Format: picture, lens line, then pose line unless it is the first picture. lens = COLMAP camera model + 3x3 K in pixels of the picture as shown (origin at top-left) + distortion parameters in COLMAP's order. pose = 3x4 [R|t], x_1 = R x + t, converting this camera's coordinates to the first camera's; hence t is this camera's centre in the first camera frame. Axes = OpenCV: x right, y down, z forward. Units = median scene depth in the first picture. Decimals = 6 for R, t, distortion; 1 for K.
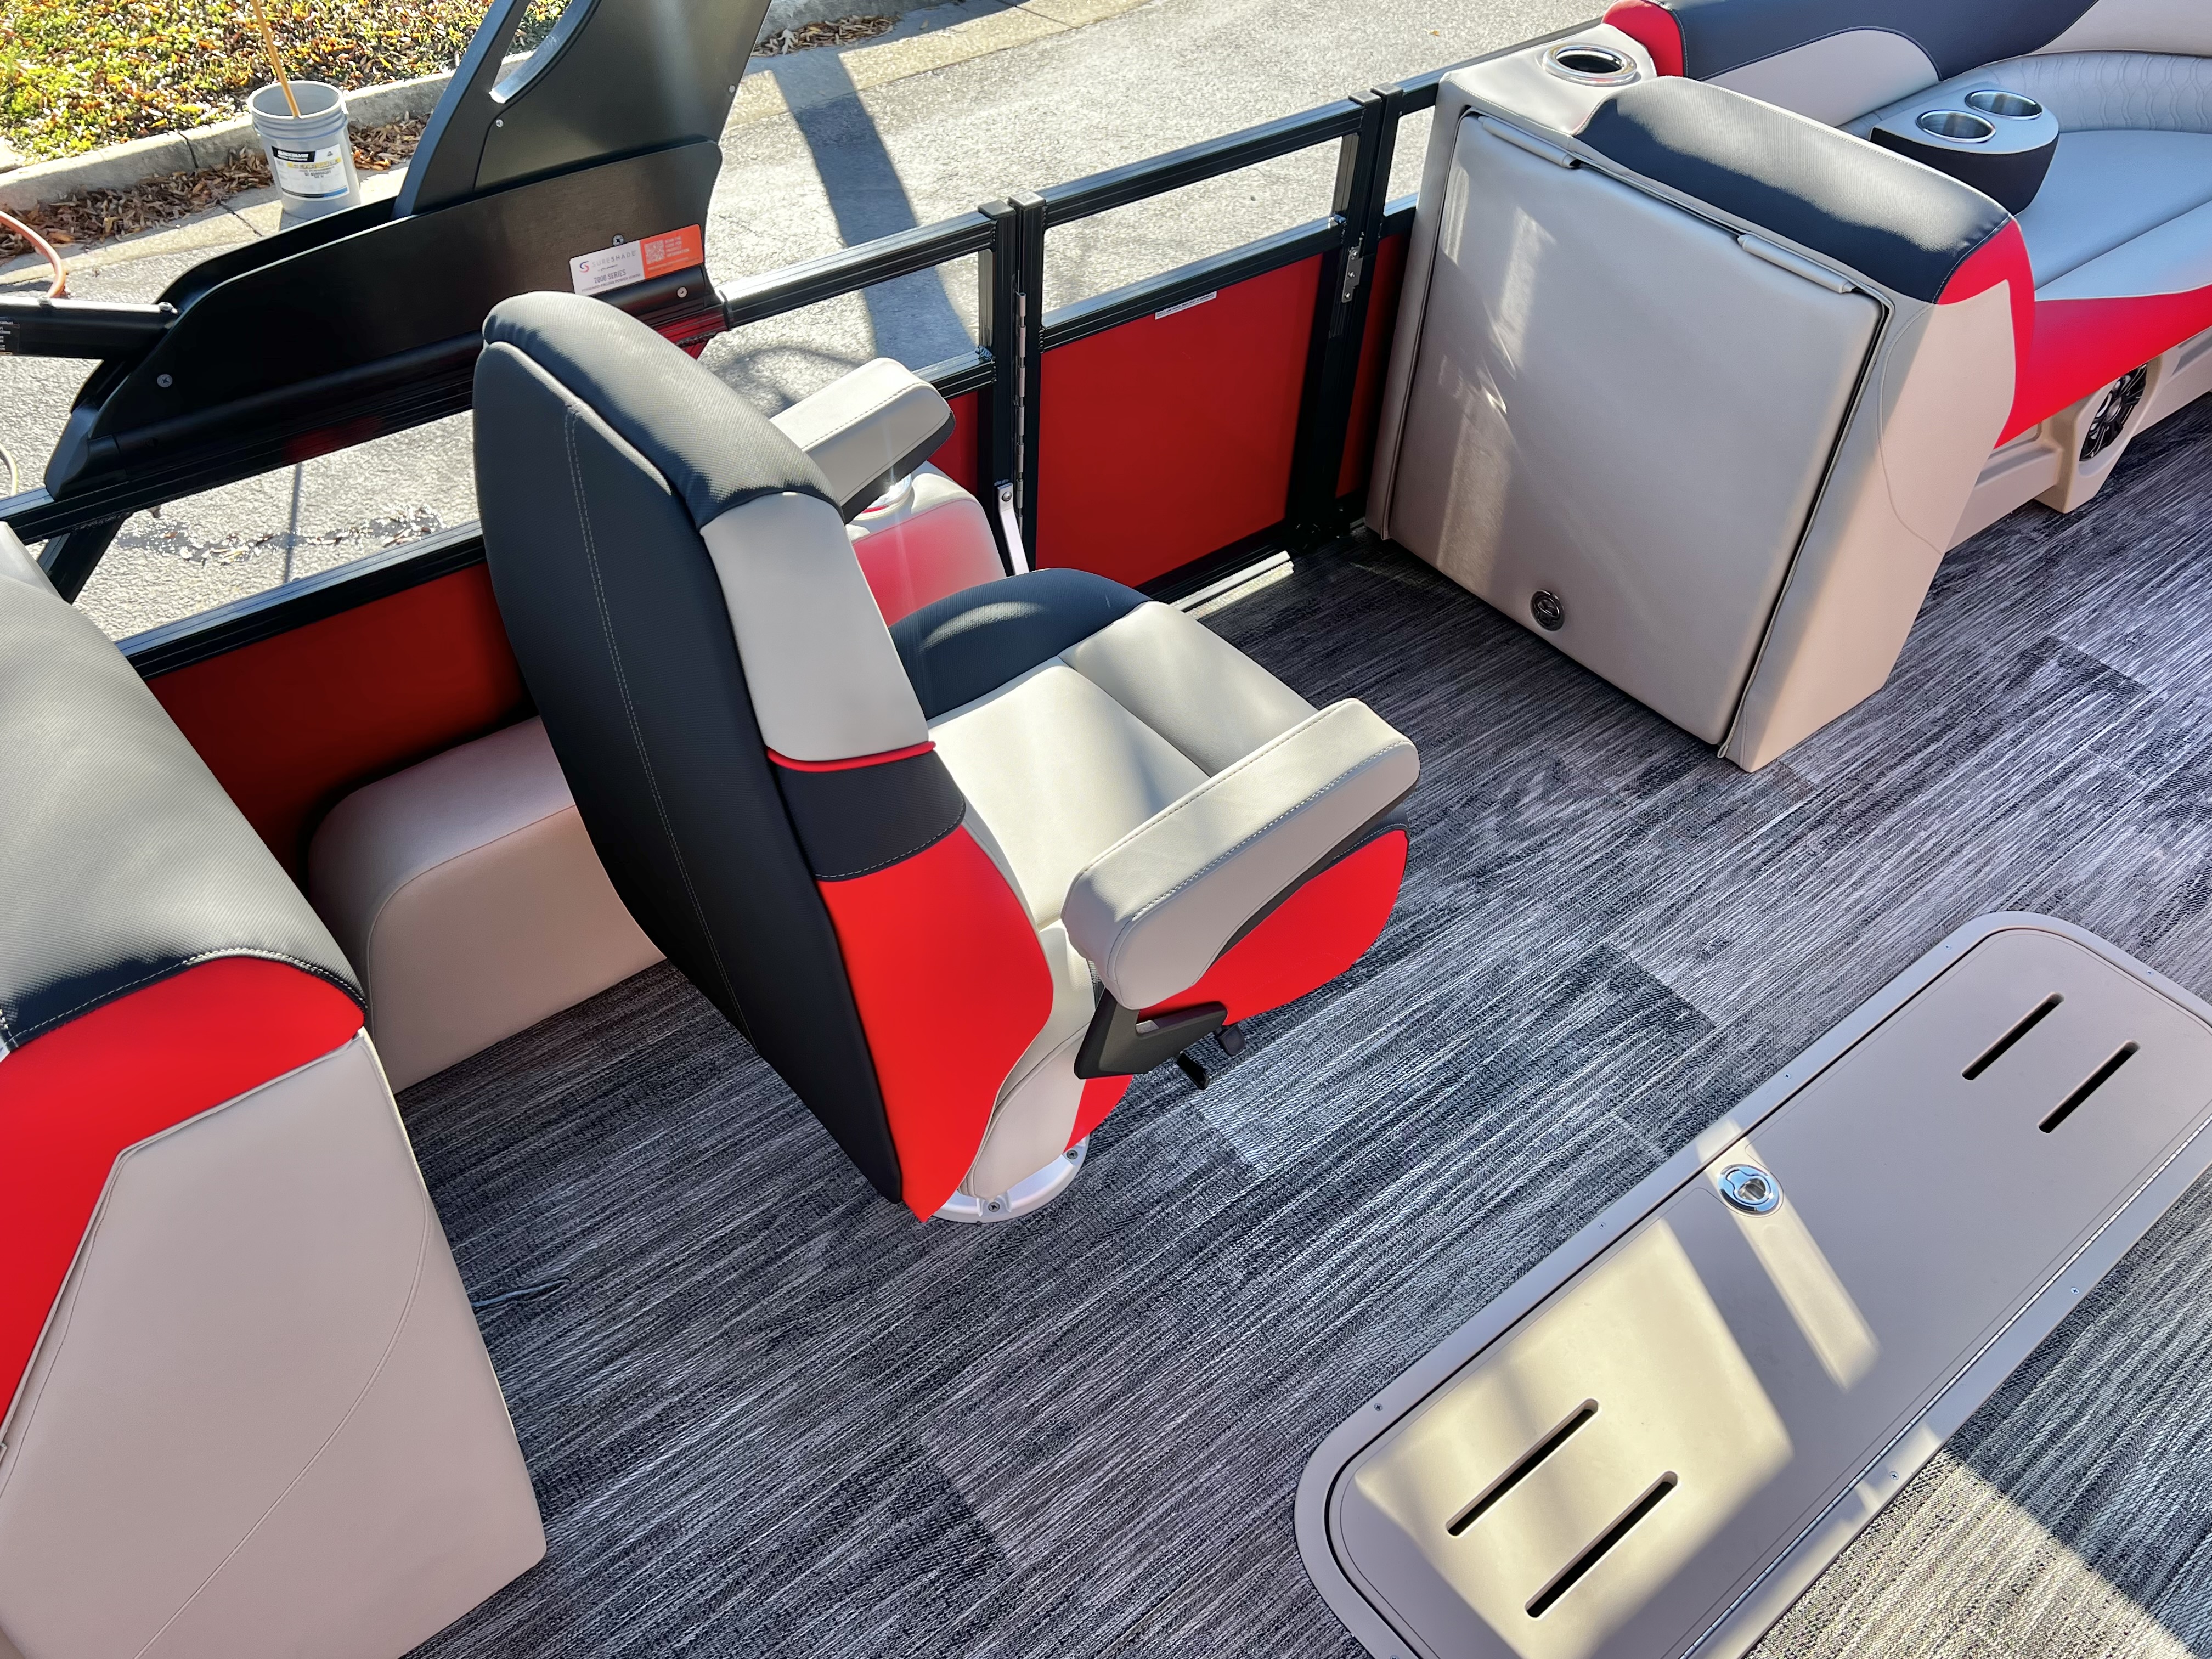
lens RADIAL K [[1809.0, 0, 1124.0], [0, 1809.0, 830.7], [0, 0, 1]] dist [0.054169, -0.057144]
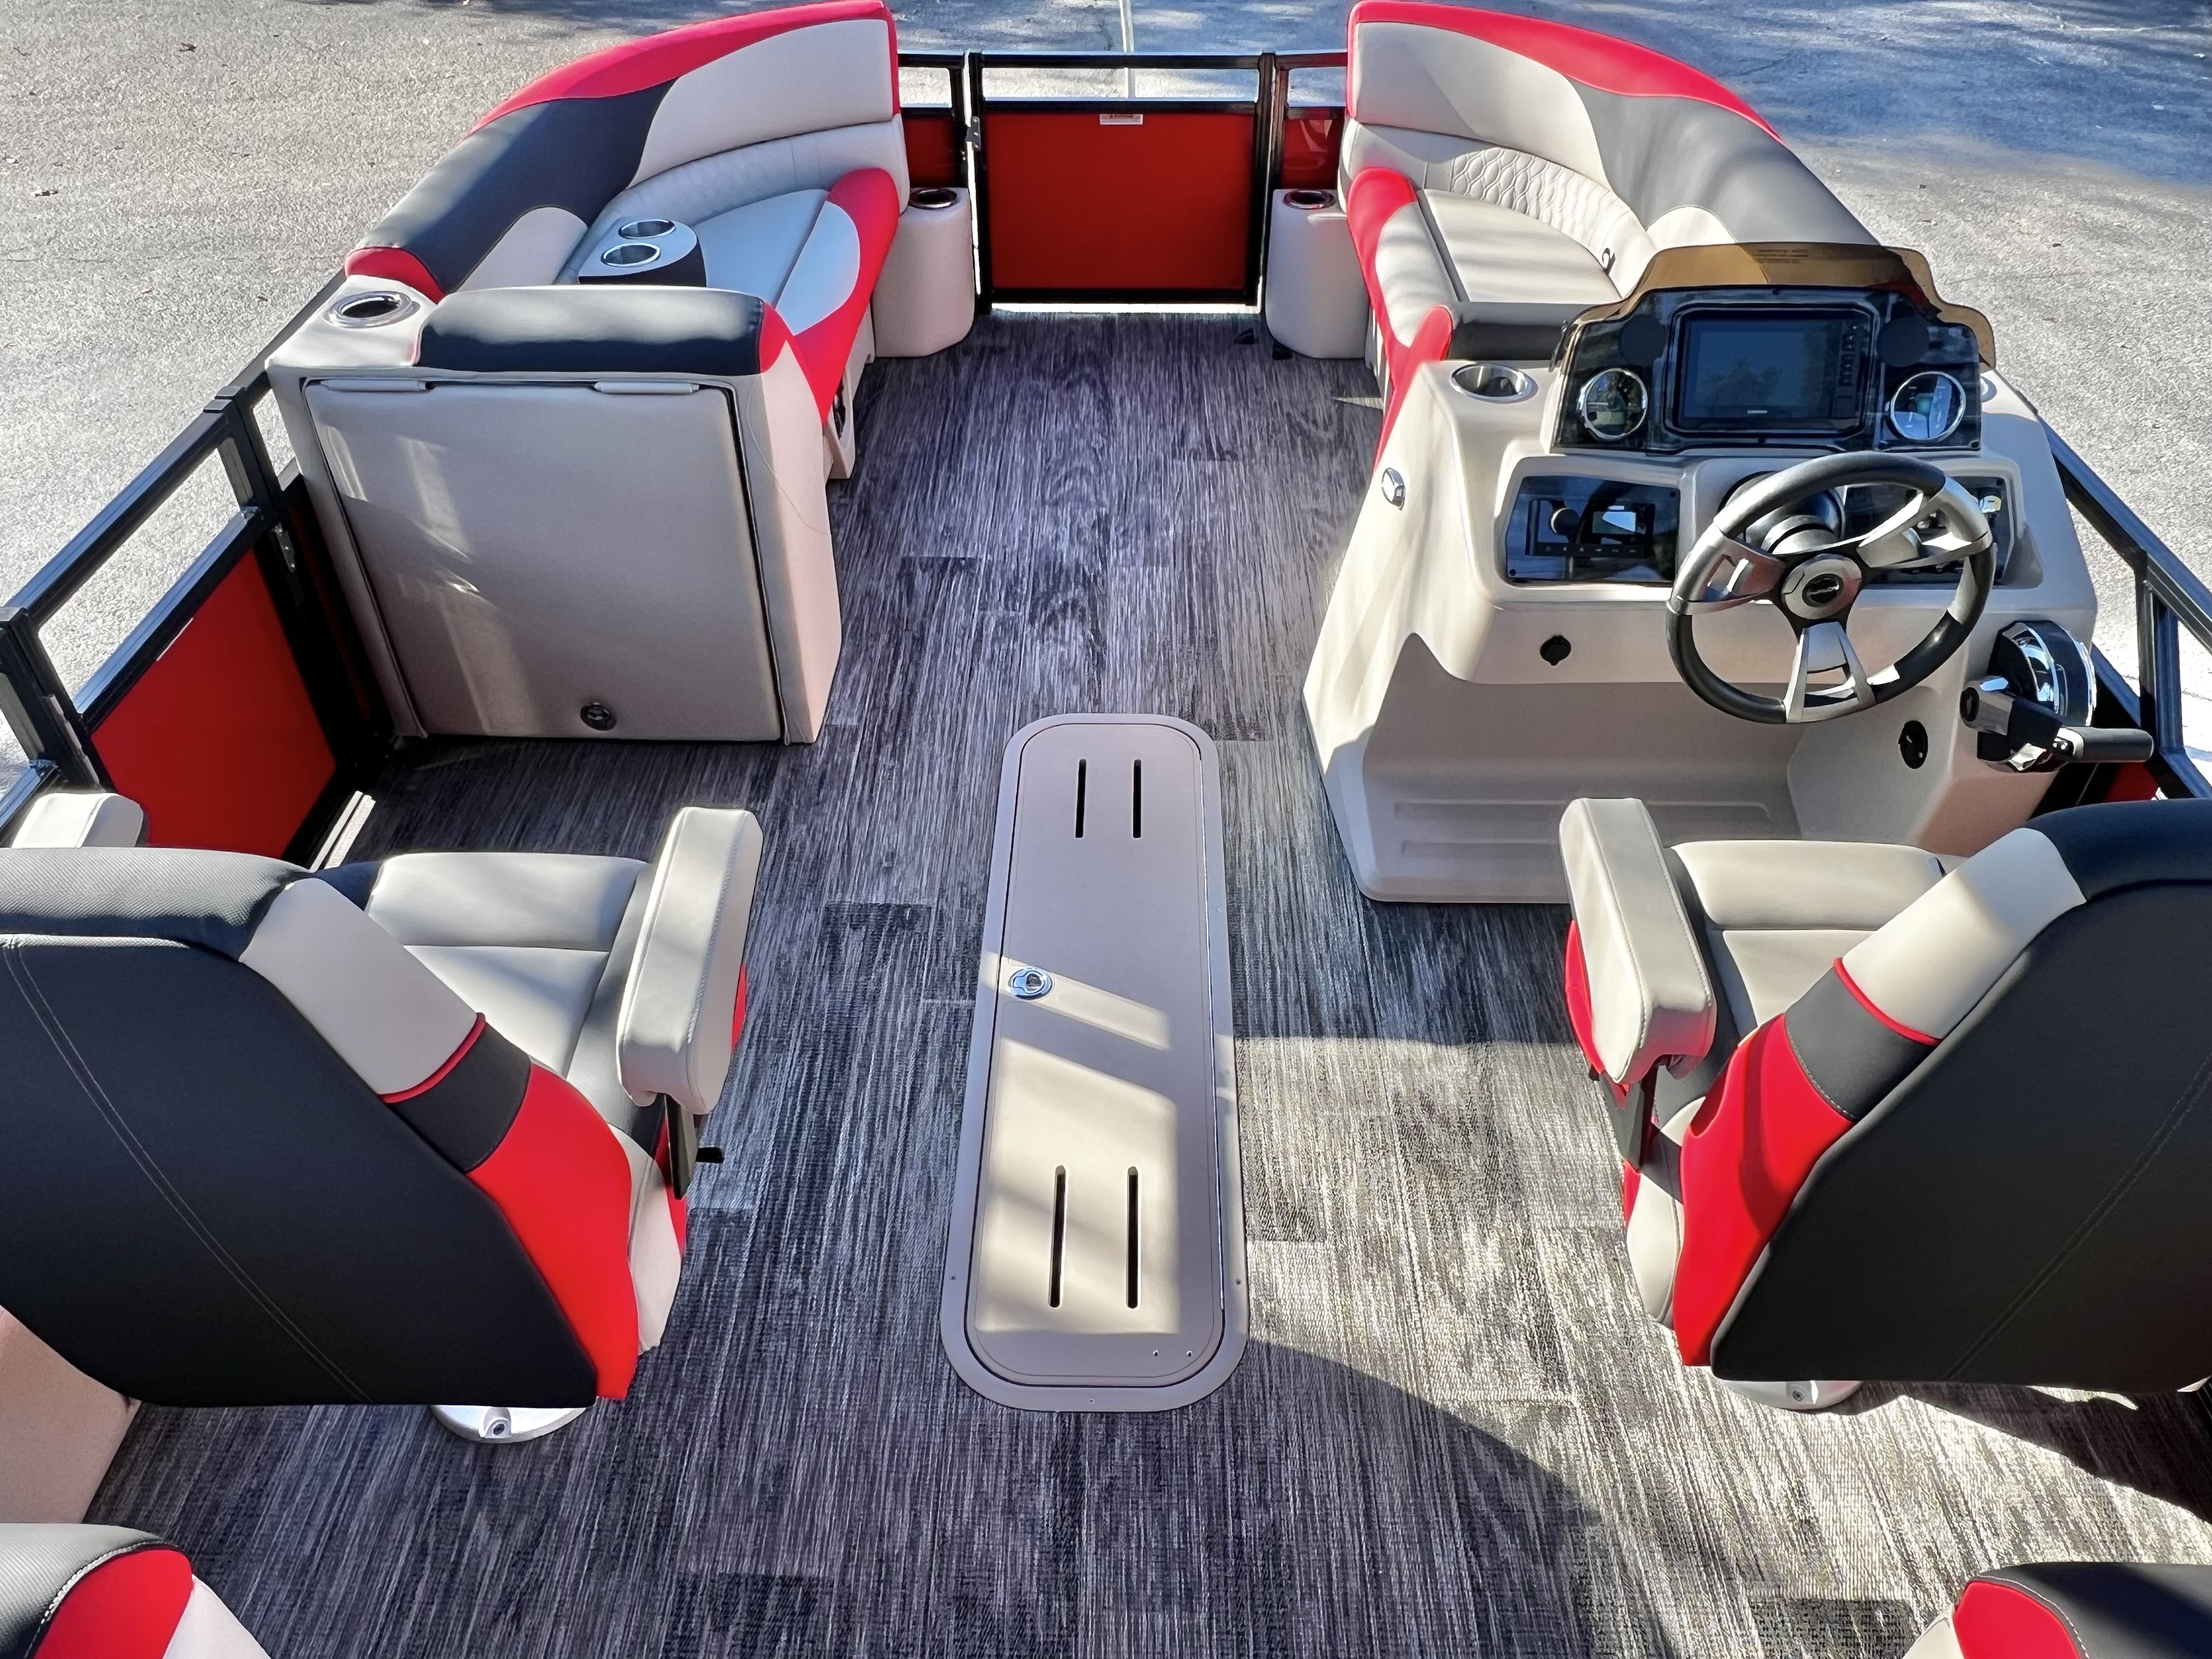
lens RADIAL K [[1571.4, 0, 1106.5], [0, 1571.4, 828.3], [0, 0, 1]] dist [0.001579, -0.005377]
pose [[0.655012, -0.529269, 0.539290, -0.162383], [0.541236, 0.826662, 0.153927, -0.042563], [-0.527279, 0.191059, 0.827933, -0.026949]]
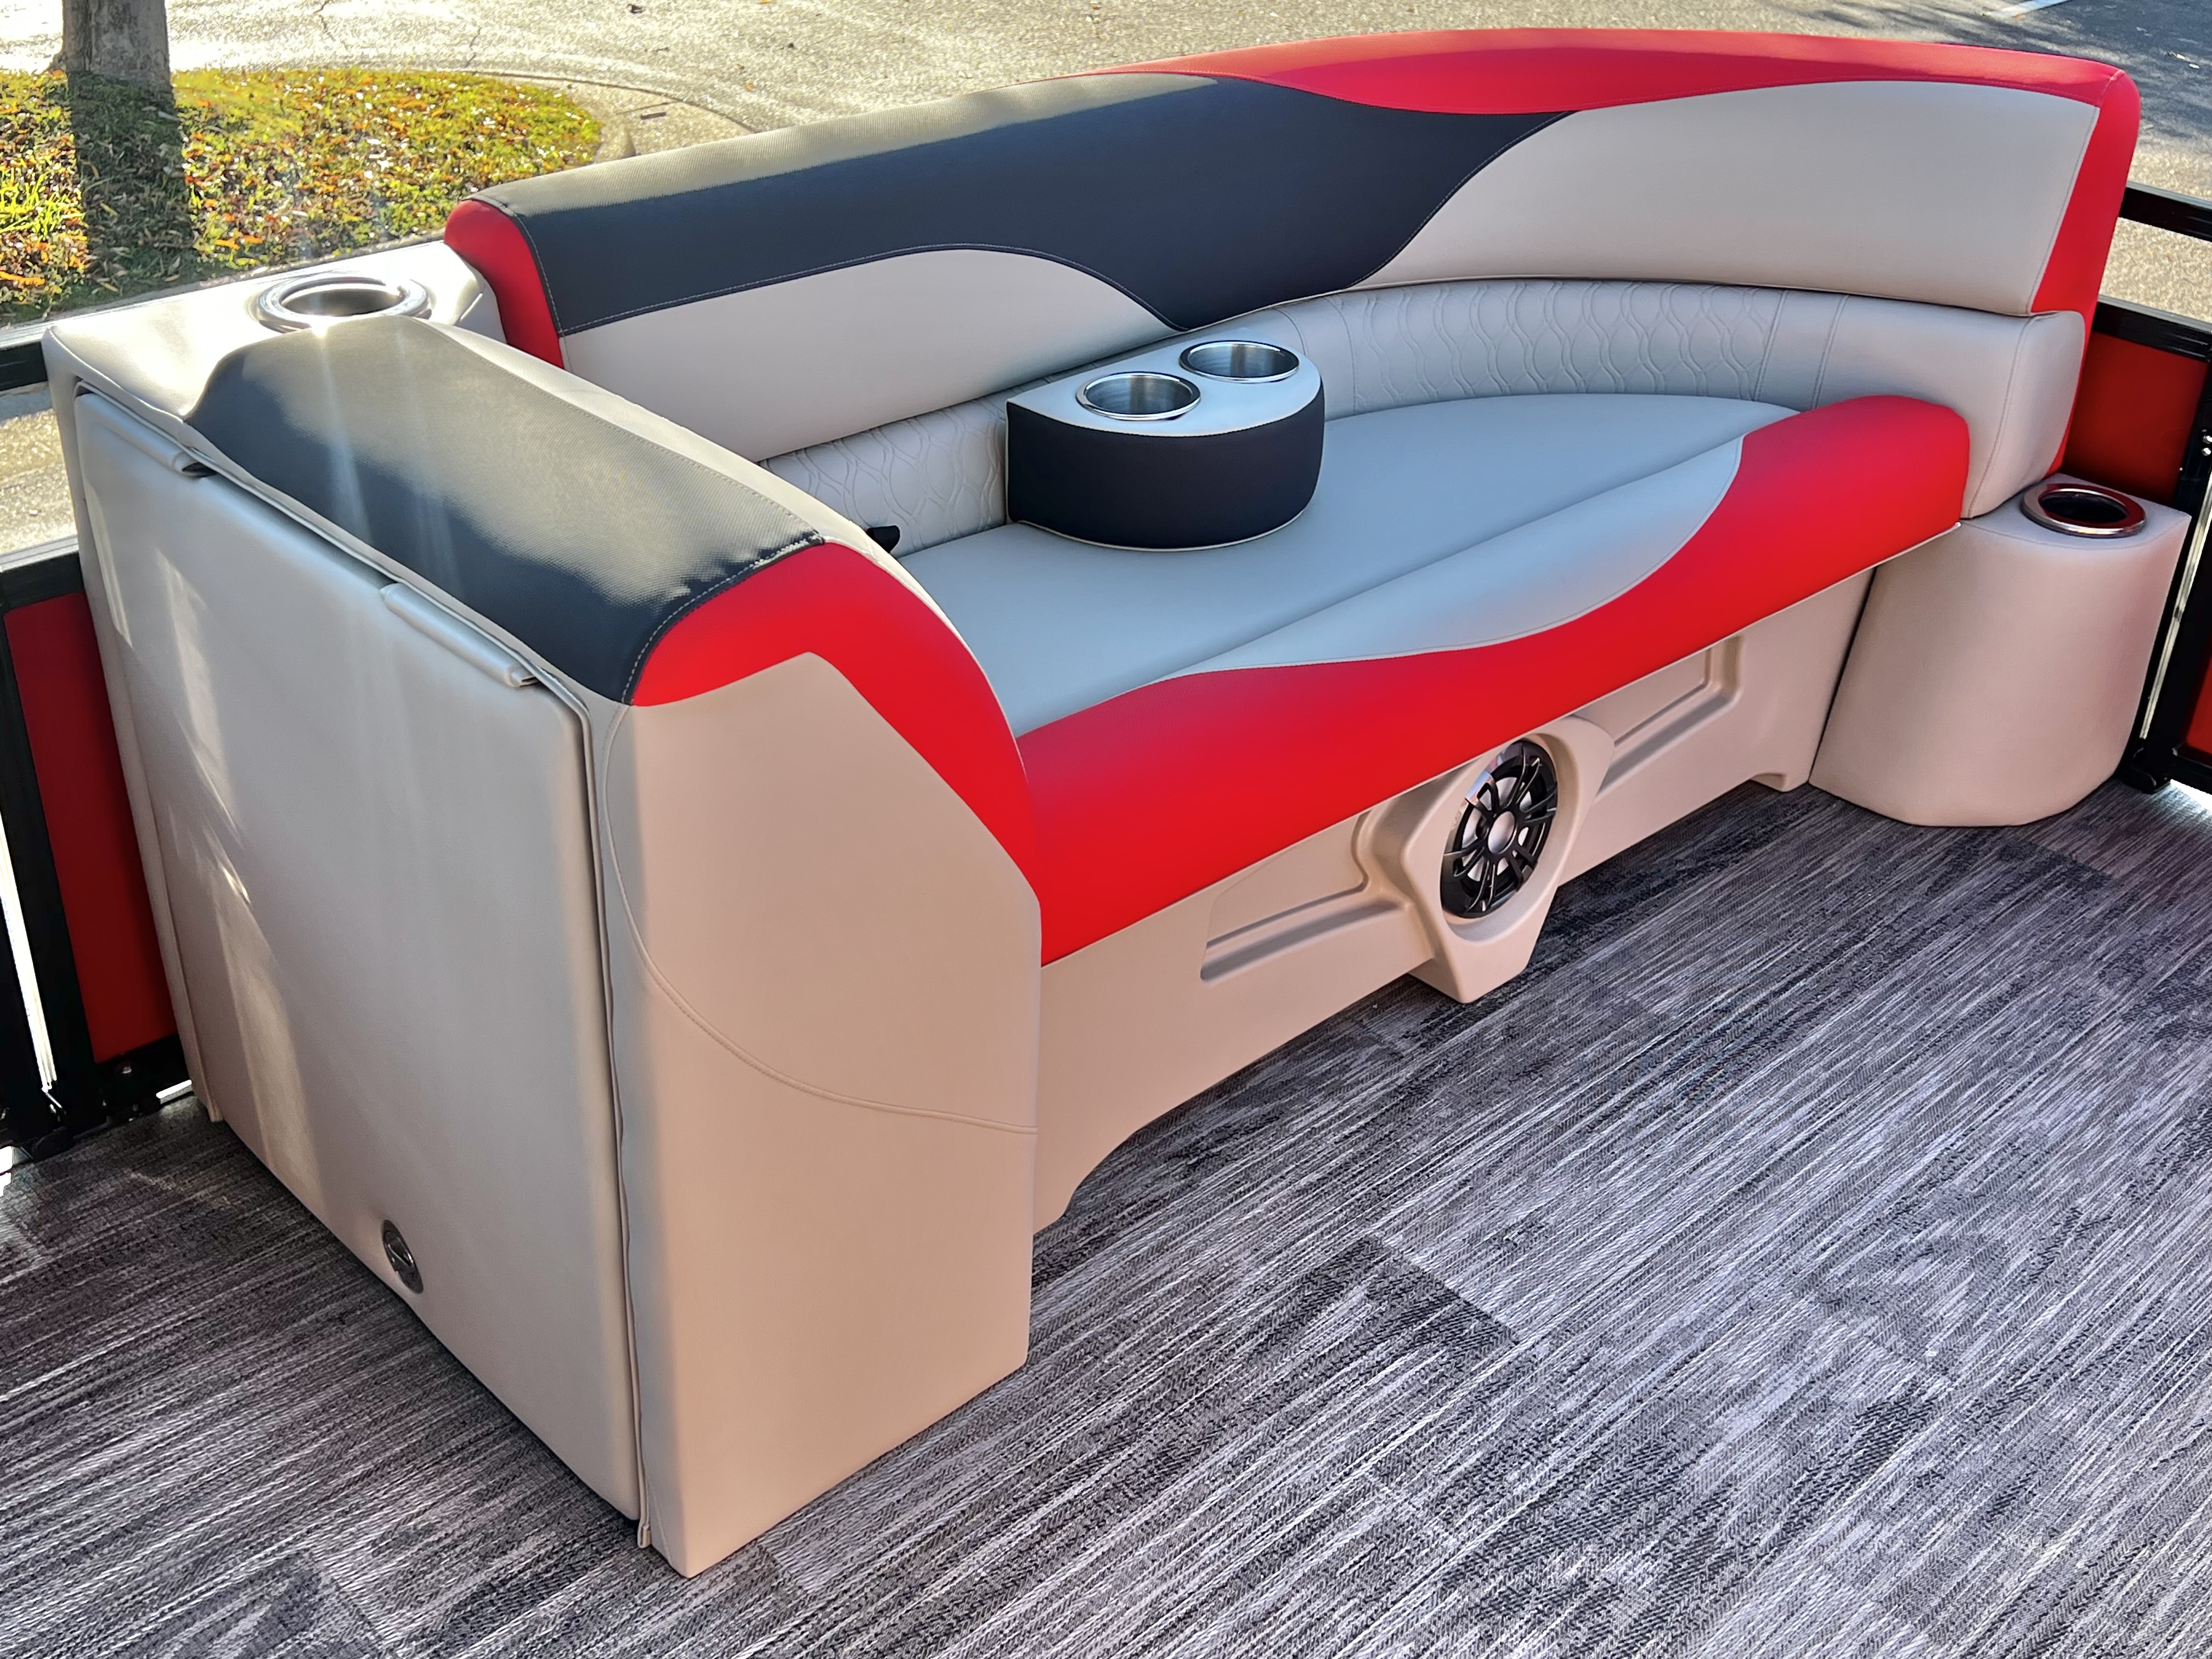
lens RADIAL K [[2397.3, 0, 1119.9], [0, 2397.3, 820.2], [0, 0, 1]] dist [0.044145, 0.000000]
pose [[0.996980, -0.046868, 0.061919, 0.450765], [0.059115, 0.975099, -0.213747, -0.090801], [-0.050359, 0.216762, 0.974925, 0.298147]]
